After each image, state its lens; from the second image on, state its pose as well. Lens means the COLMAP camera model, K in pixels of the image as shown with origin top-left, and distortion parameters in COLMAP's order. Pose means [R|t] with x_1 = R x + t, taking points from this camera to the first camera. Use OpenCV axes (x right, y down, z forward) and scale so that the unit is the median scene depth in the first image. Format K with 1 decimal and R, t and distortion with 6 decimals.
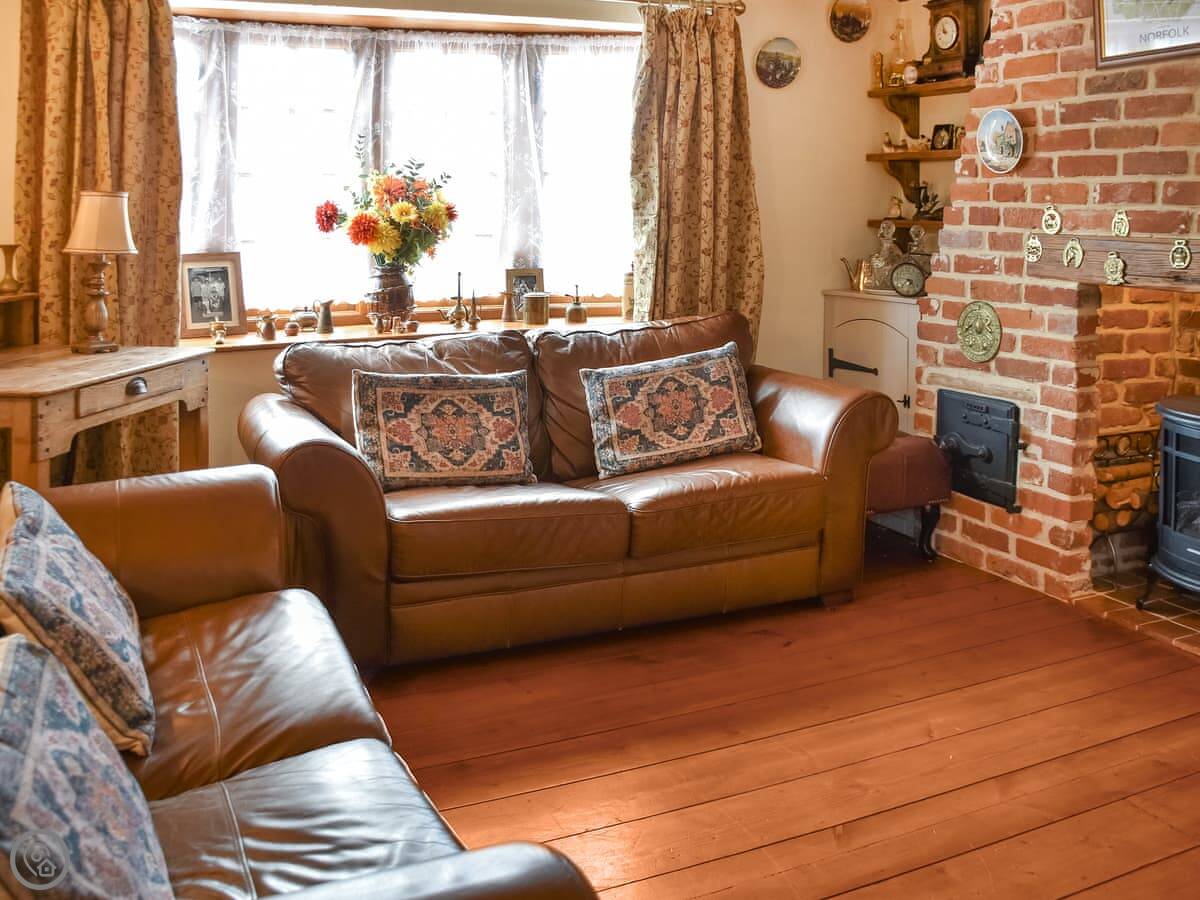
lens RADIAL K [[1315.7, 0, 599.6], [0, 1315.7, 366.1], [0, 0, 1]] dist [-0.108299, 0.353666]
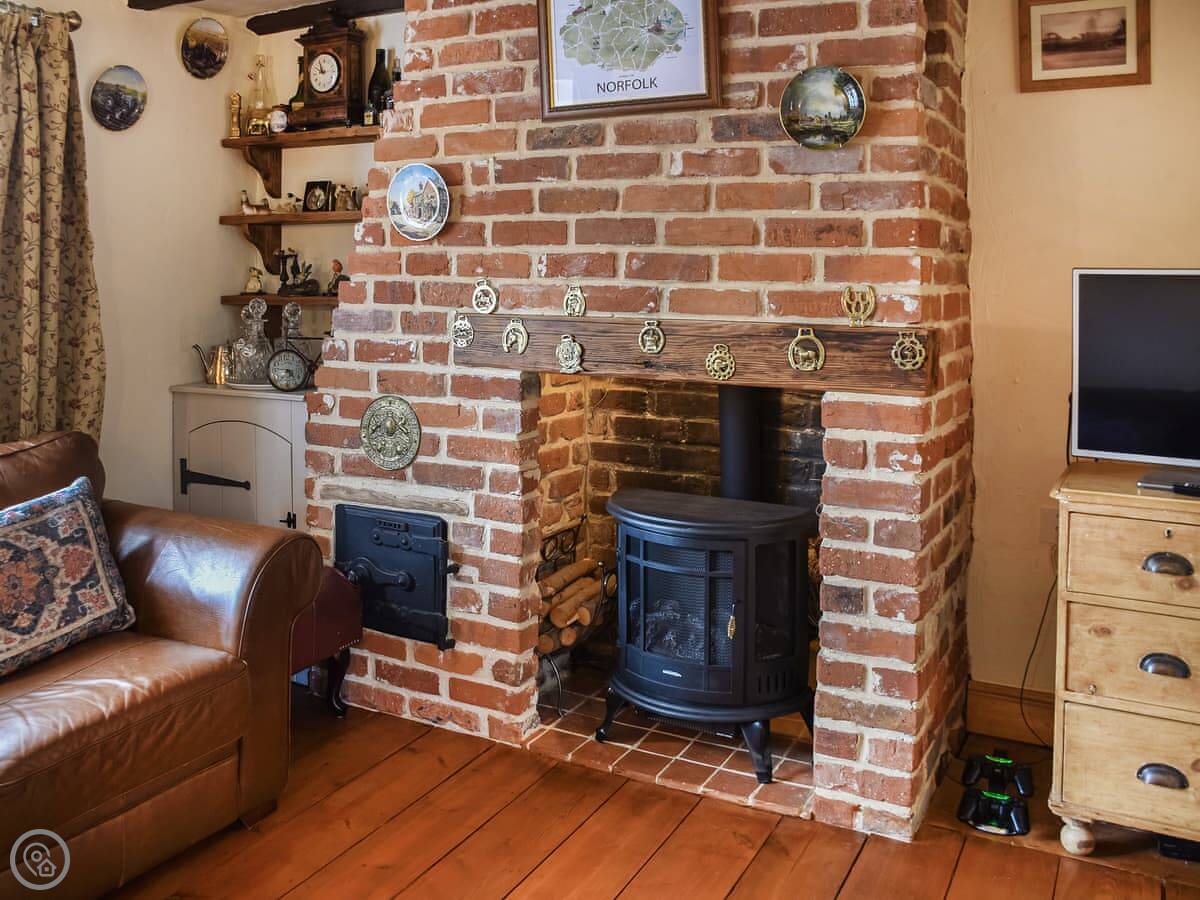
lens RADIAL K [[1238.4, 0, 597.1], [0, 1238.4, 270.8], [0, 0, 1]] dist [-0.123723, 0.016561]
pose [[0.826662, -0.013954, 0.562526, -0.035707], [0.077573, 0.992973, -0.089366, -0.049786], [-0.557327, 0.117512, 0.821936, 0.294200]]
